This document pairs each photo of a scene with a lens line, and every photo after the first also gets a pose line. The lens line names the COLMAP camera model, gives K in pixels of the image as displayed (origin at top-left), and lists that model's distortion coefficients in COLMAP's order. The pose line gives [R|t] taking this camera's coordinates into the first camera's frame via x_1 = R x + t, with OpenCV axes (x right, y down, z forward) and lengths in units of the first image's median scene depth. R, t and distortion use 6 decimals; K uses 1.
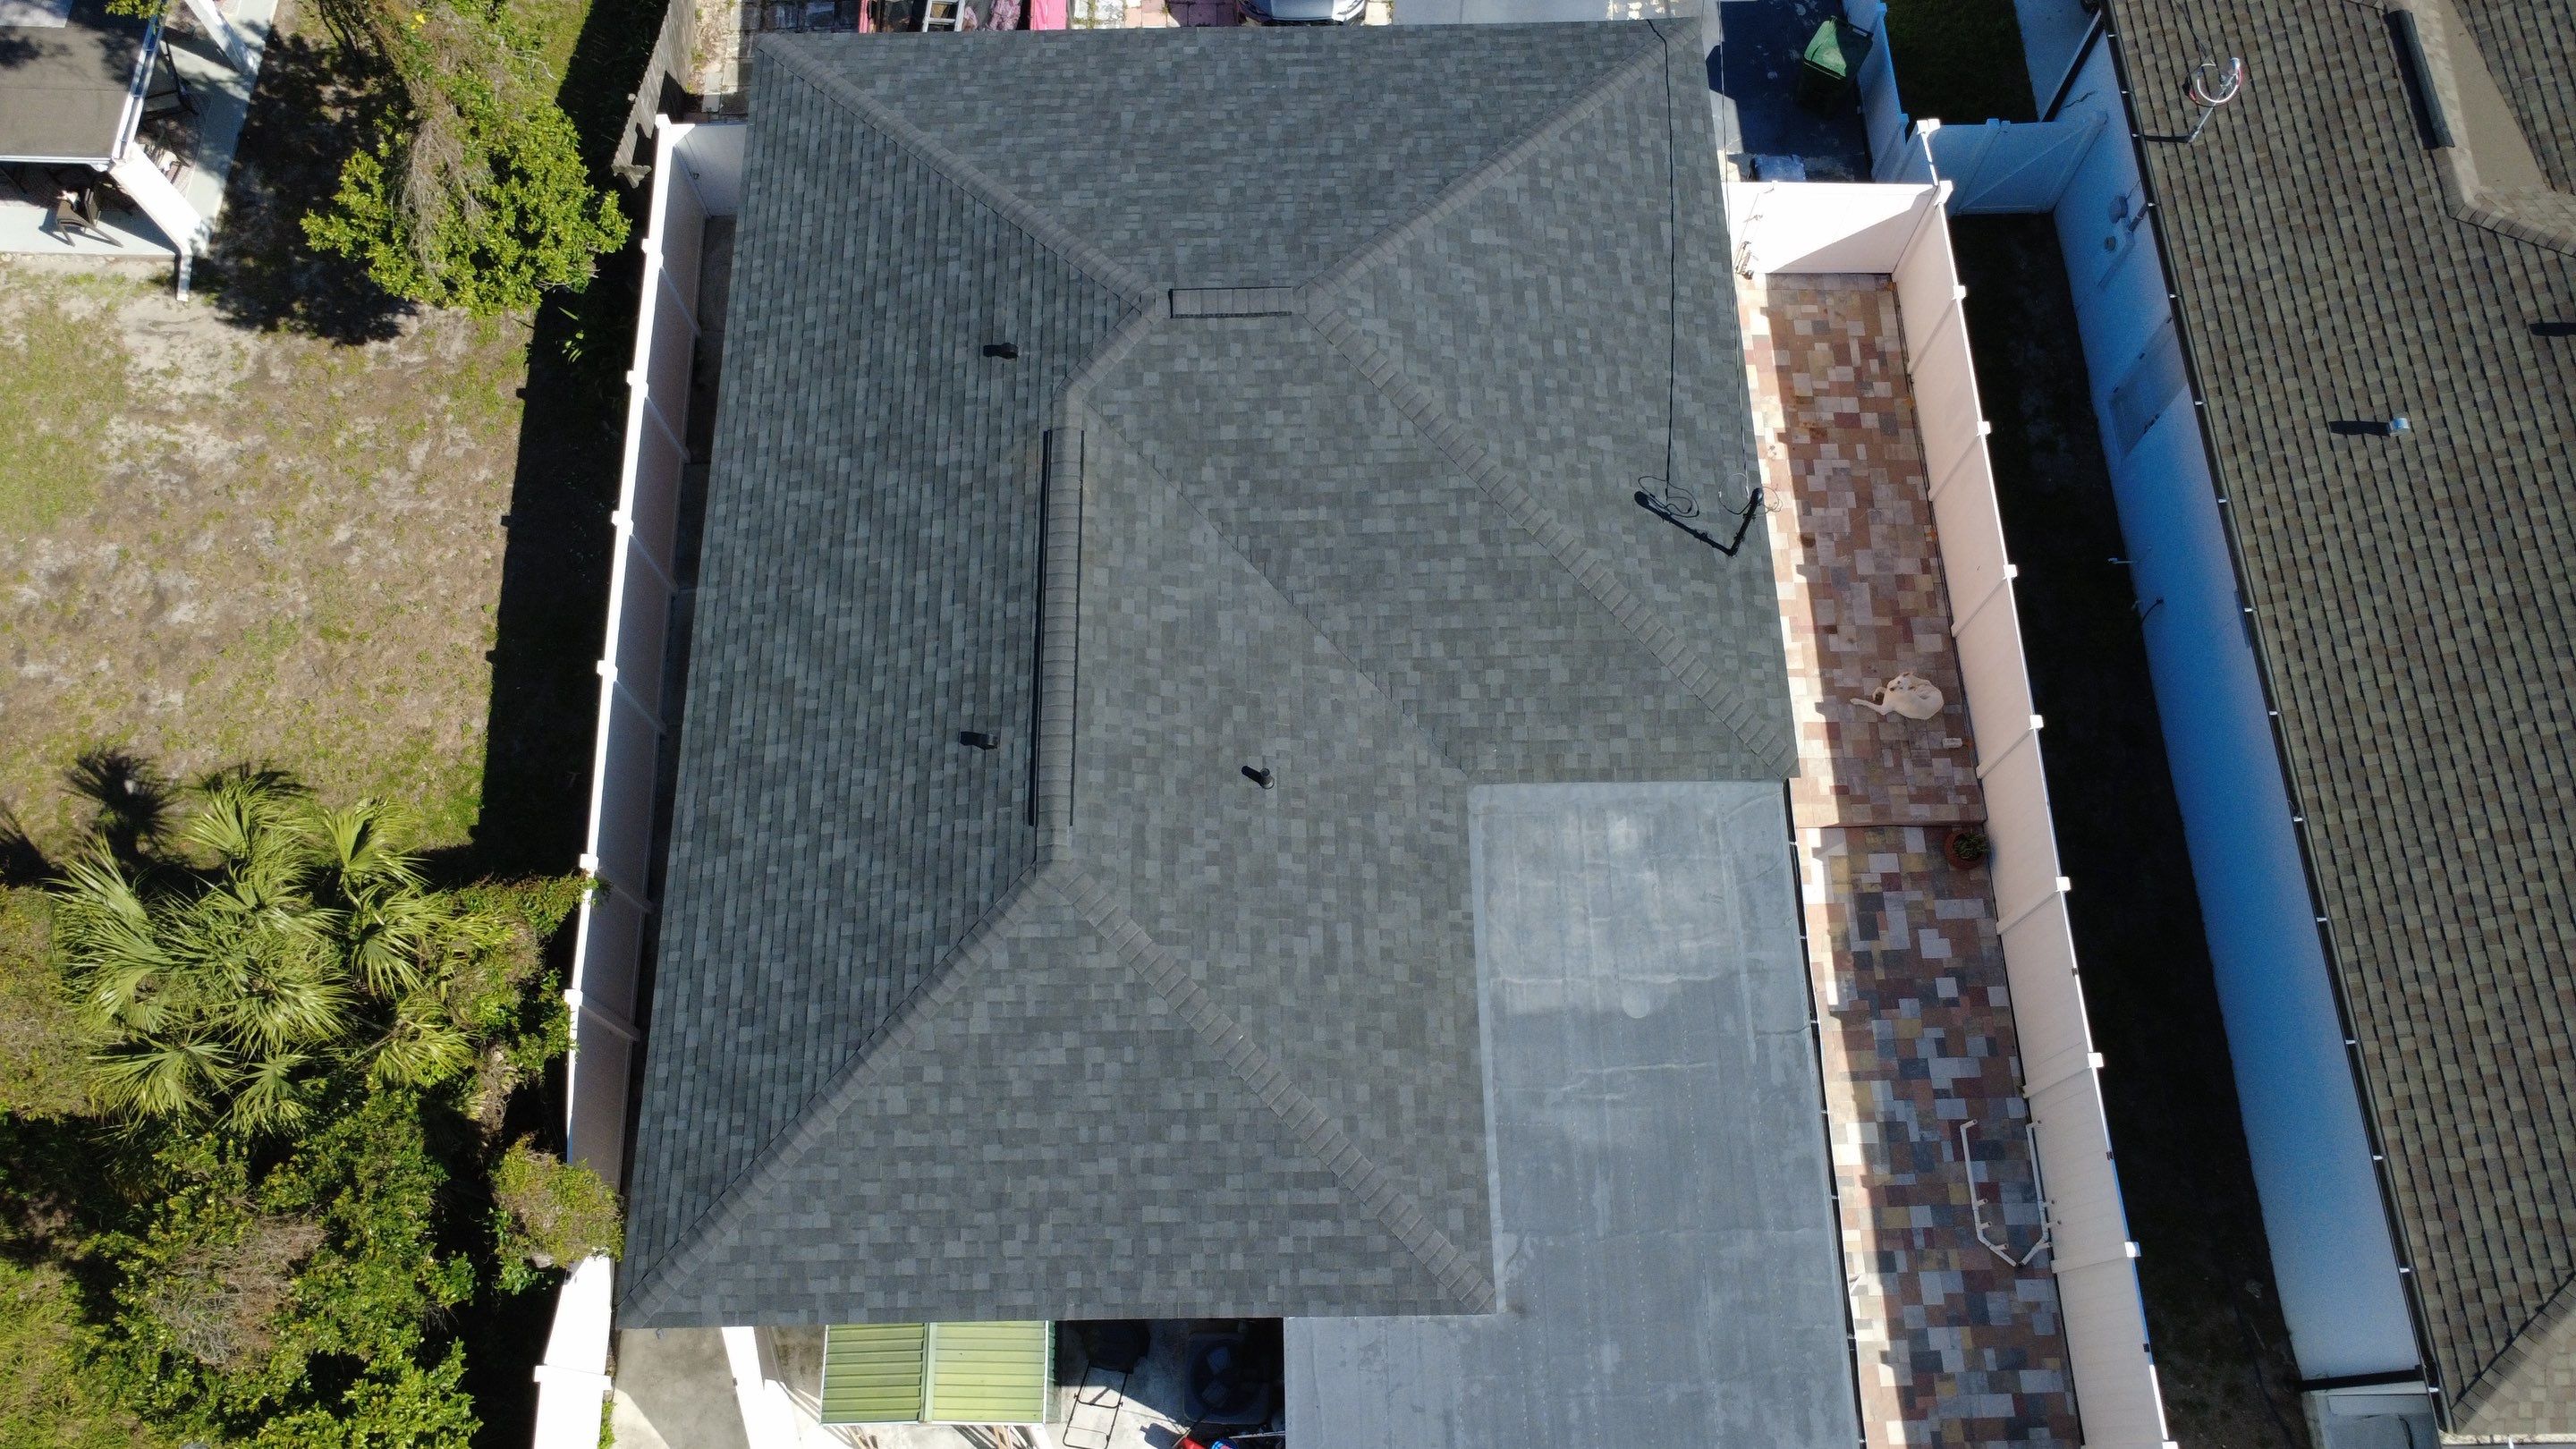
lens RADIAL K [[1855.4, 0, 1280.1], [0, 1855.4, 716.6], [0, 0, 1]] dist [0.002631, 0.000327]
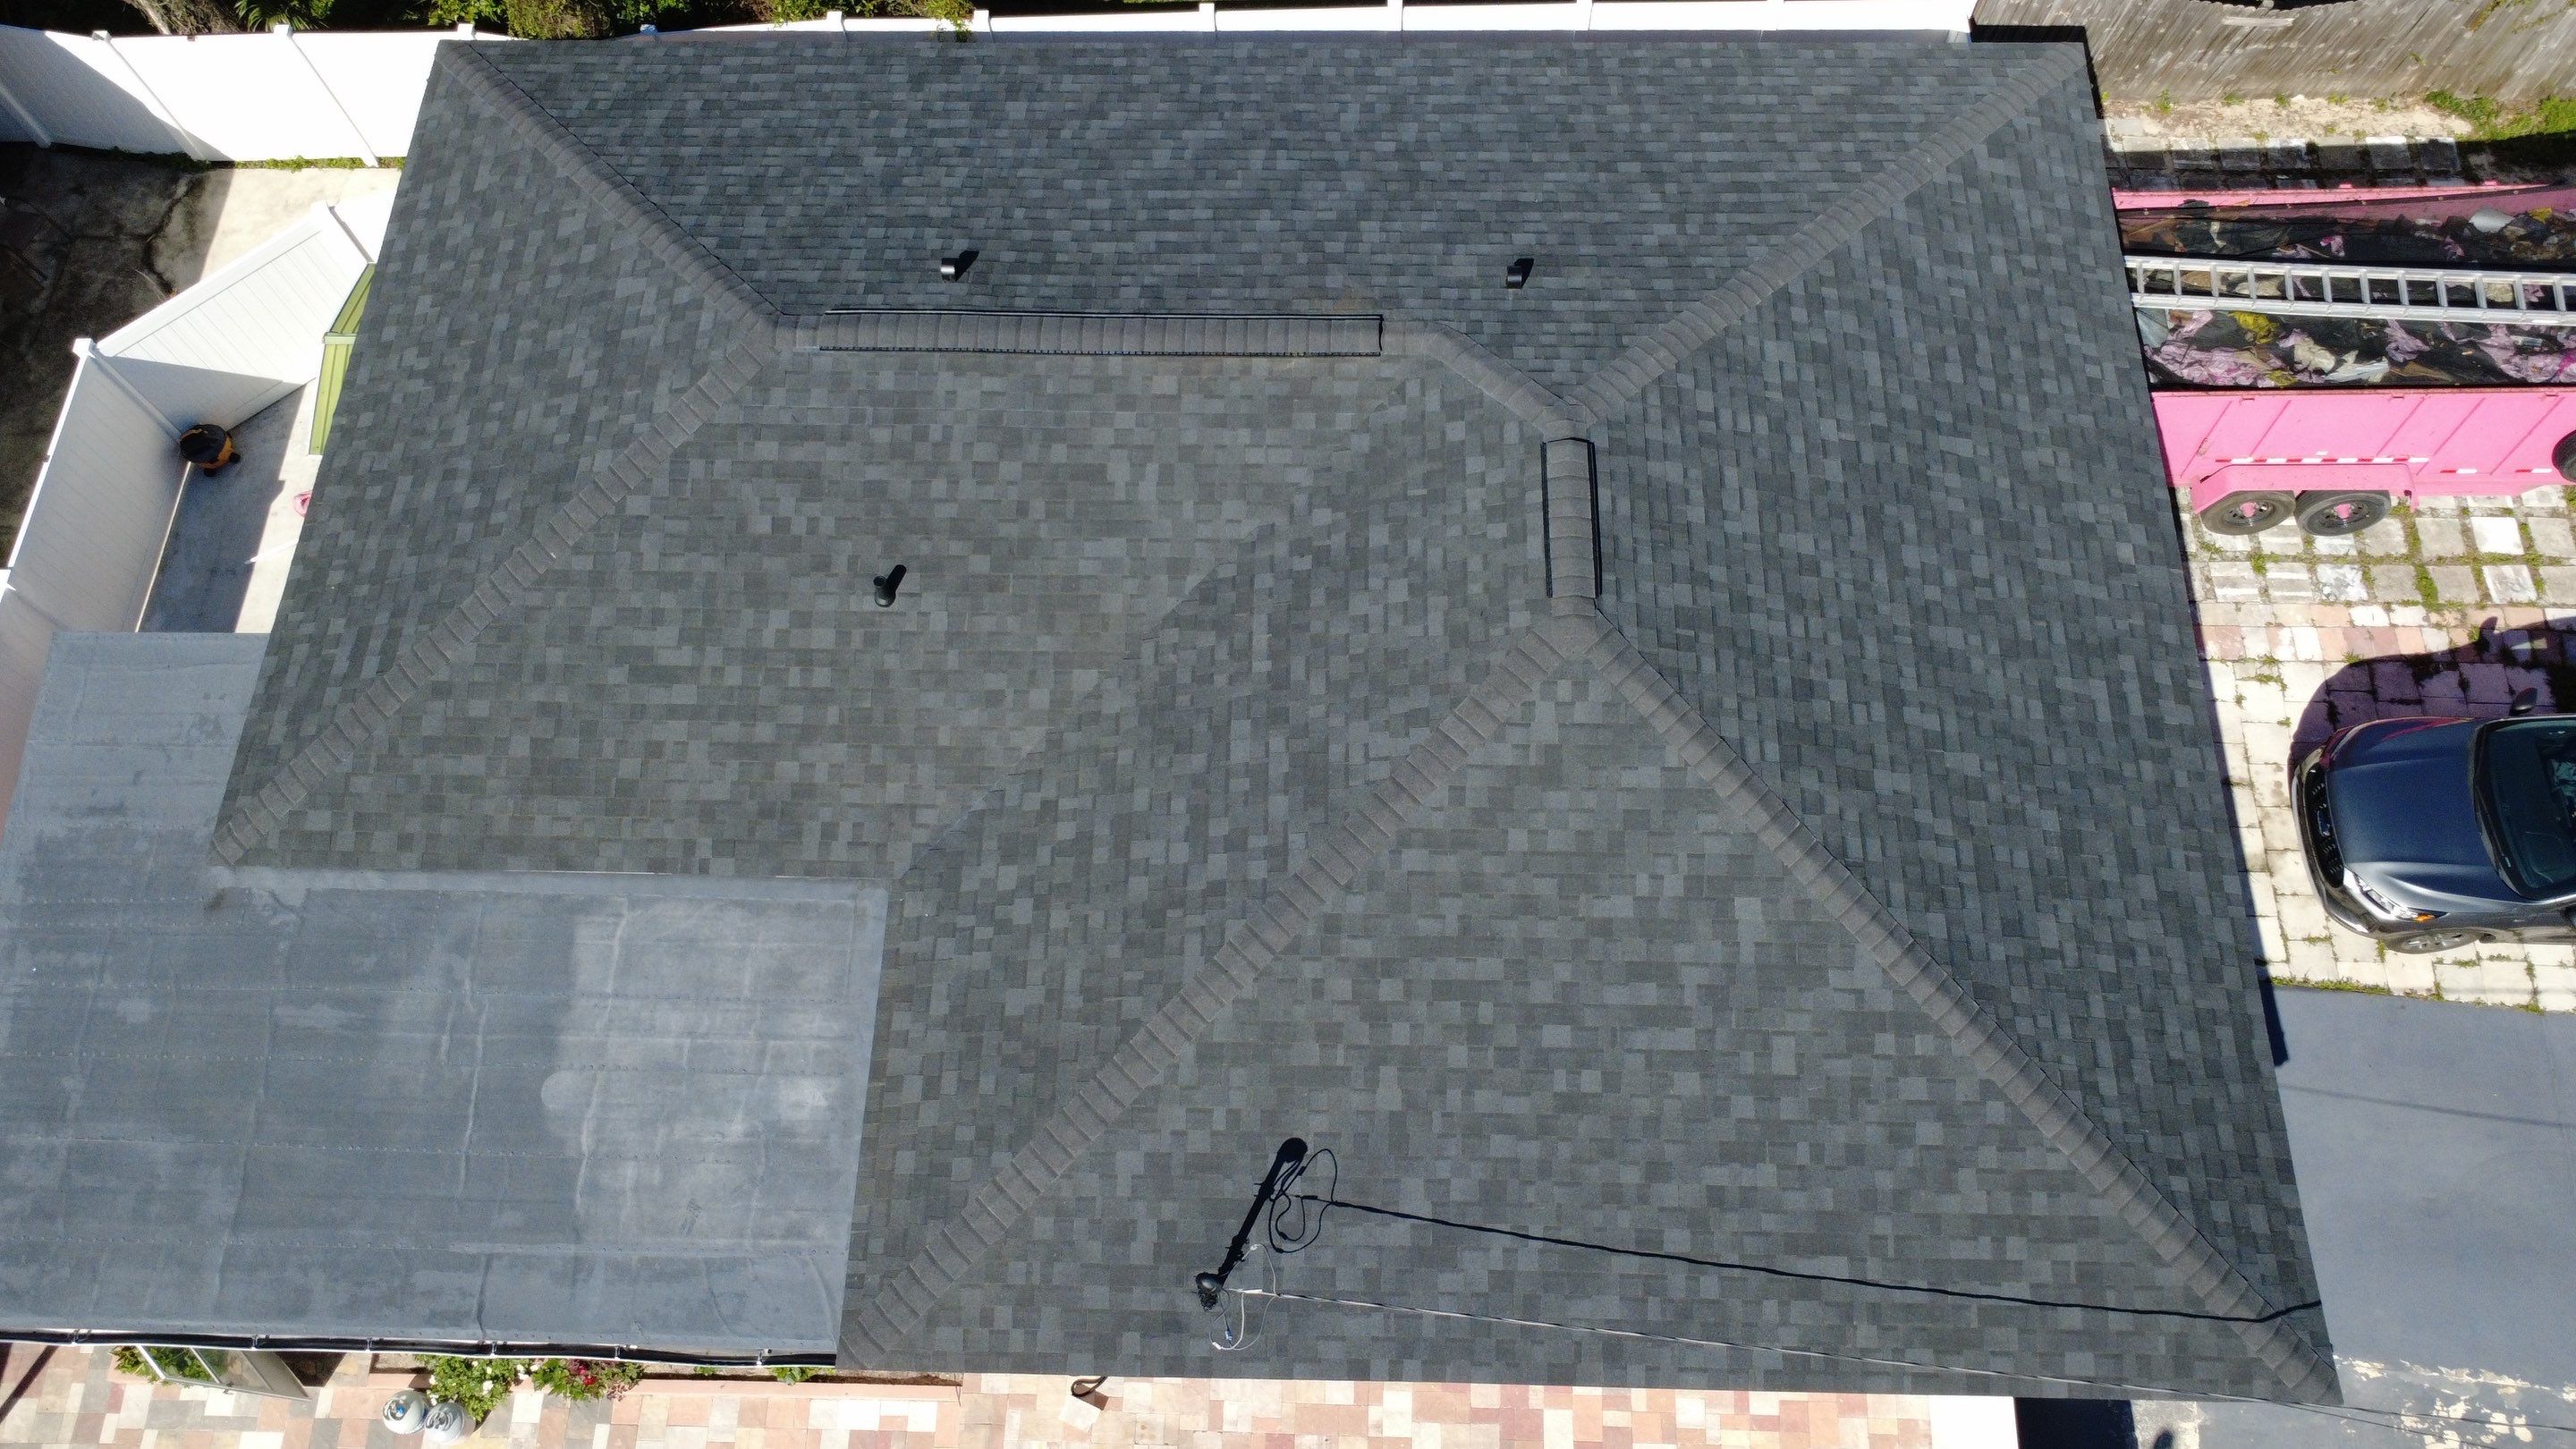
lens RADIAL K [[1855.4, 0, 1290.0], [0, 1855.4, 725.0], [0, 0, 1]] dist [0.002631, 0.000327]
pose [[-0.044849, 0.916727, -0.396988, 0.317238], [-0.918733, 0.118213, 0.376770, -0.376574], [0.392325, 0.381624, 0.836926, 0.421596]]
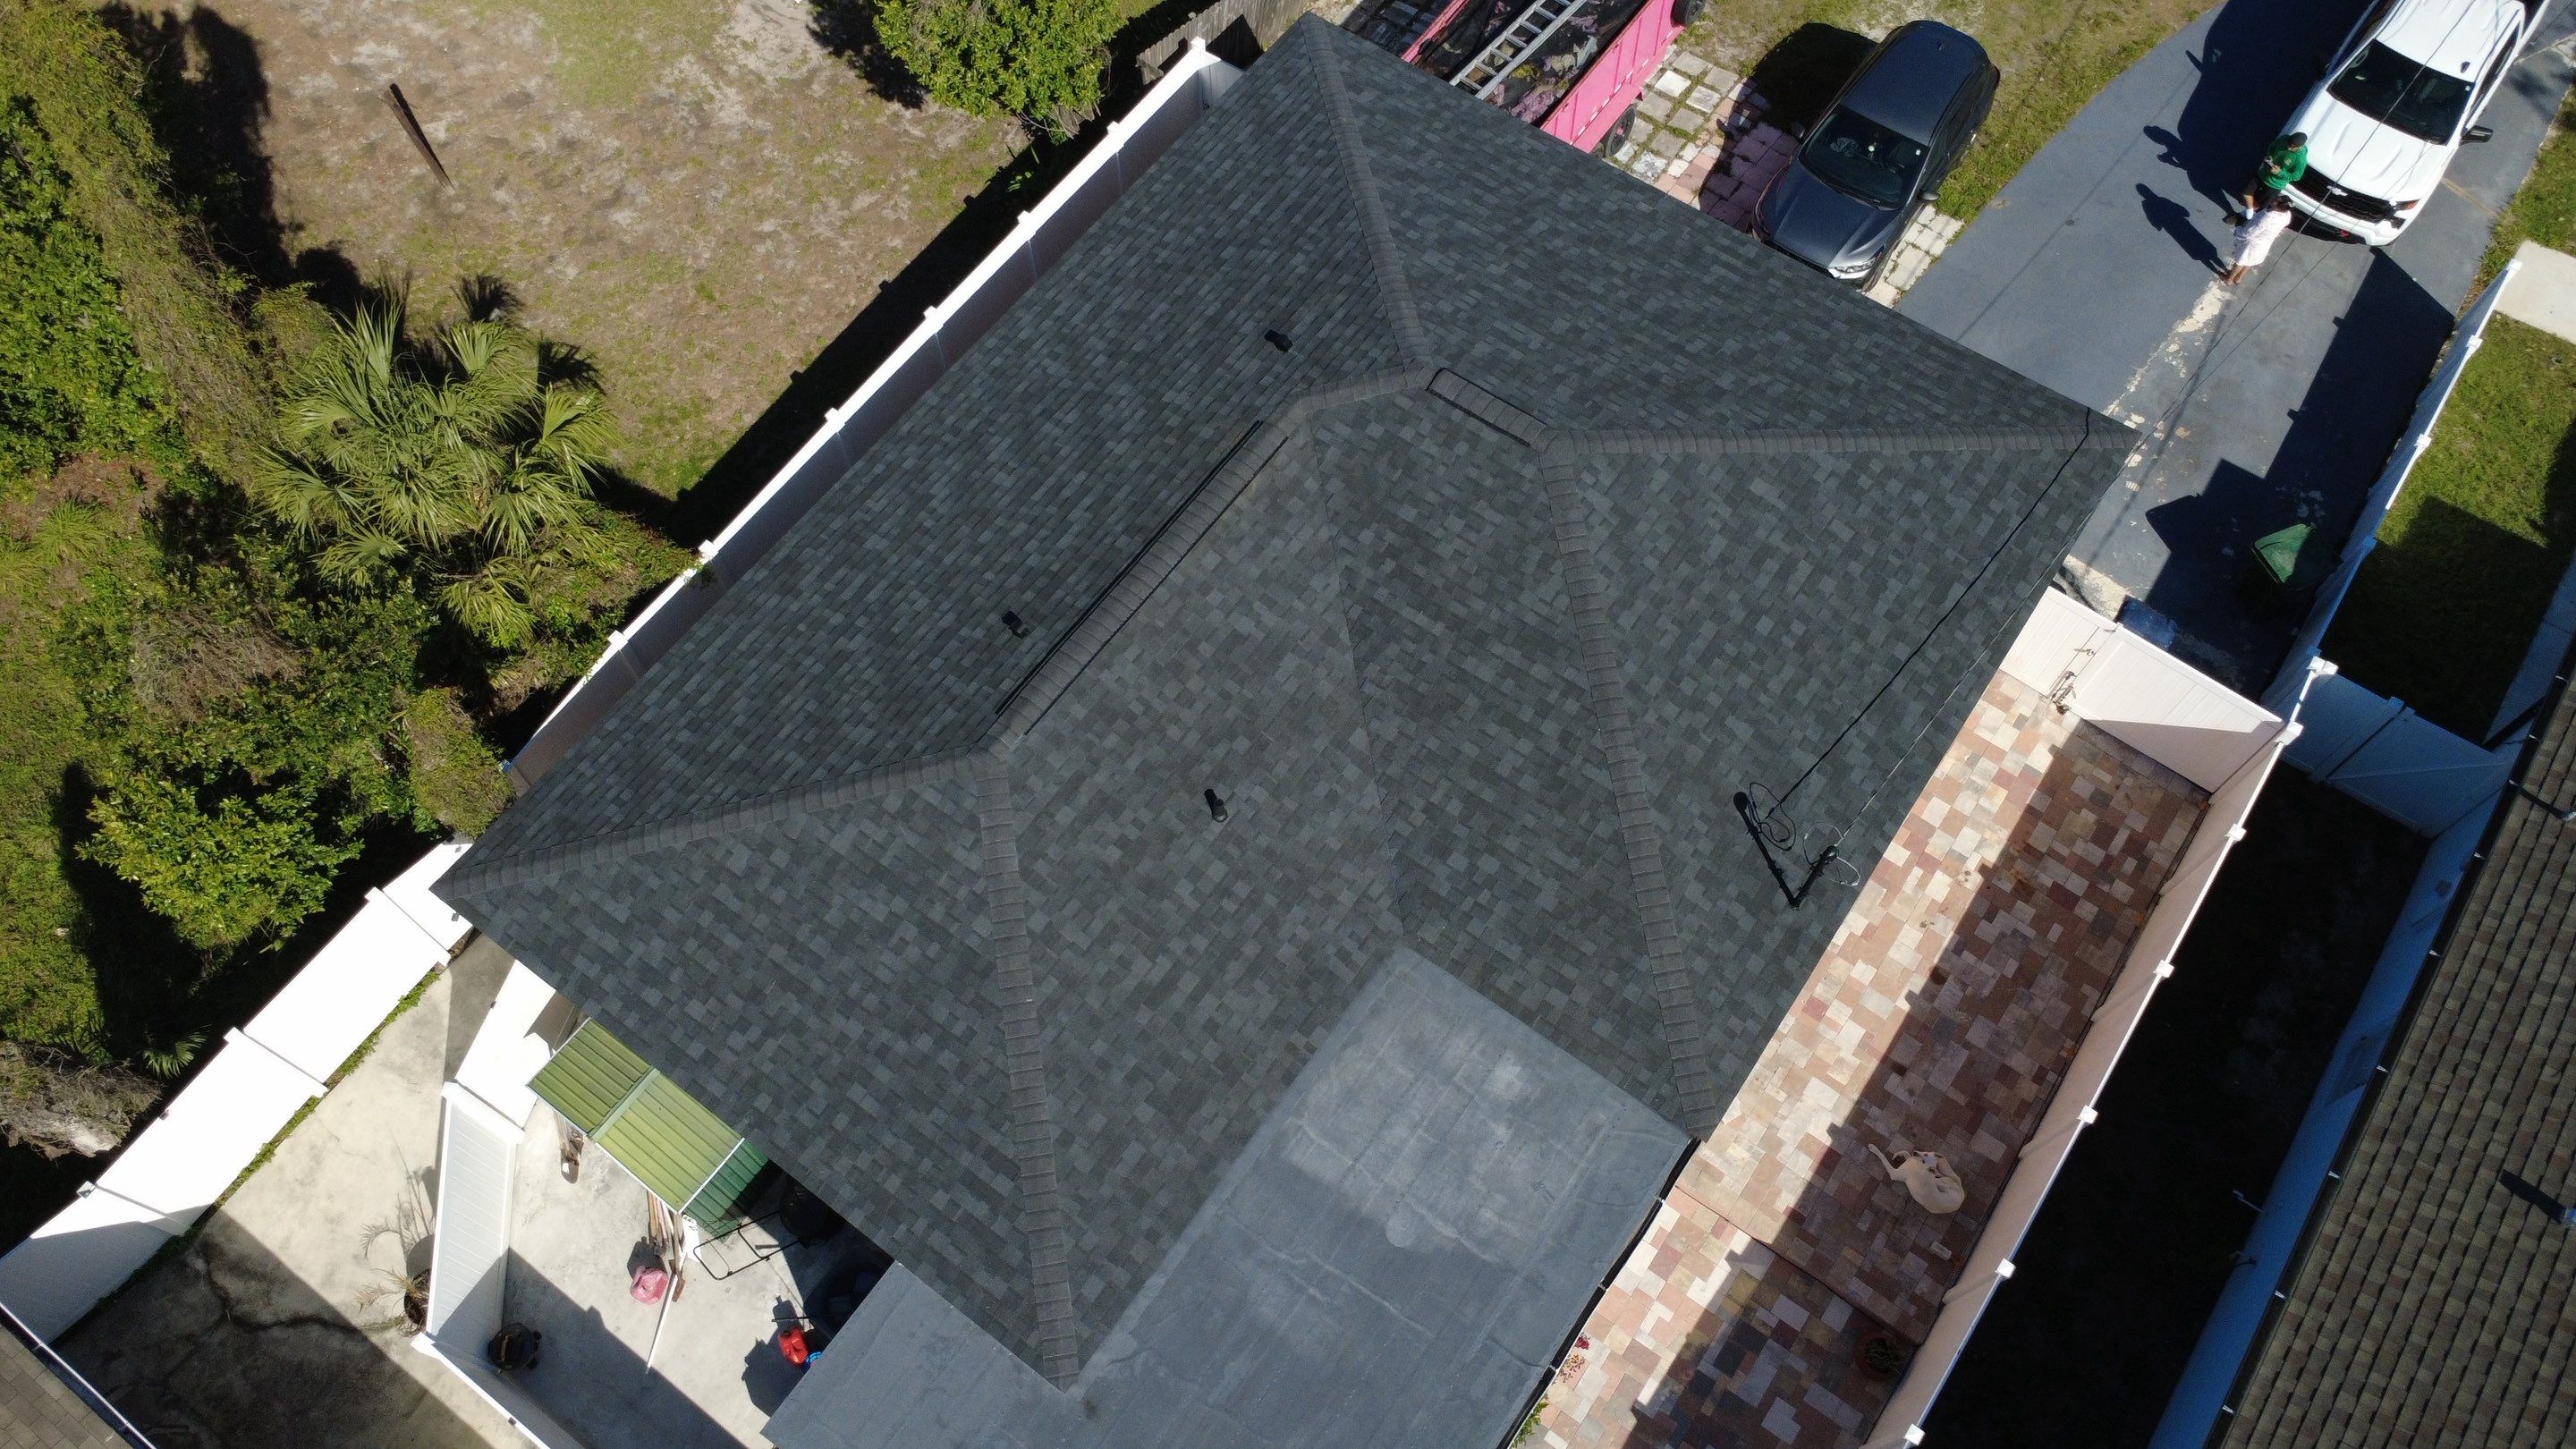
lens RADIAL K [[1855.4, 0, 1288.1], [0, 1855.4, 720.2], [0, 0, 1]] dist [0.002631, 0.000327]
pose [[0.801745, 0.532108, -0.272151, 0.247693], [-0.556017, 0.831067, -0.013107, -0.012825], [0.219202, 0.161829, 0.962165, 0.051406]]
